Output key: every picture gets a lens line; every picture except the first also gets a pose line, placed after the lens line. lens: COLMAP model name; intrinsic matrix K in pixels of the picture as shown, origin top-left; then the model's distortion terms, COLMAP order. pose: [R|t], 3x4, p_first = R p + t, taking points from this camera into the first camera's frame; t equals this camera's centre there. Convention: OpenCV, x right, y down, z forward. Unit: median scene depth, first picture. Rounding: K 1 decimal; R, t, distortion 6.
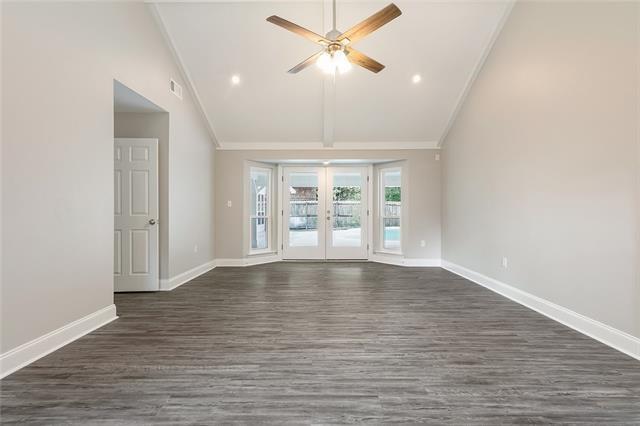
lens RADIAL K [[302.3, 0, 320.0], [0, 302.3, 213.0], [0, 0, 1]] dist [0.002430, 0.000043]
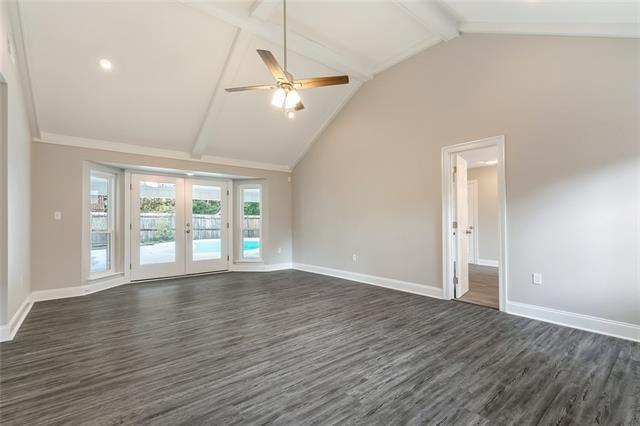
lens RADIAL K [[294.1, 0, 320.5], [0, 294.1, 224.0], [0, 0, 1]] dist [0.003226, 0.000260]
pose [[0.765596, -0.009637, 0.643249, -0.454612], [0.013138, 0.999913, -0.000657, -0.000895], [-0.643187, 0.008953, 0.765657, 0.021454]]
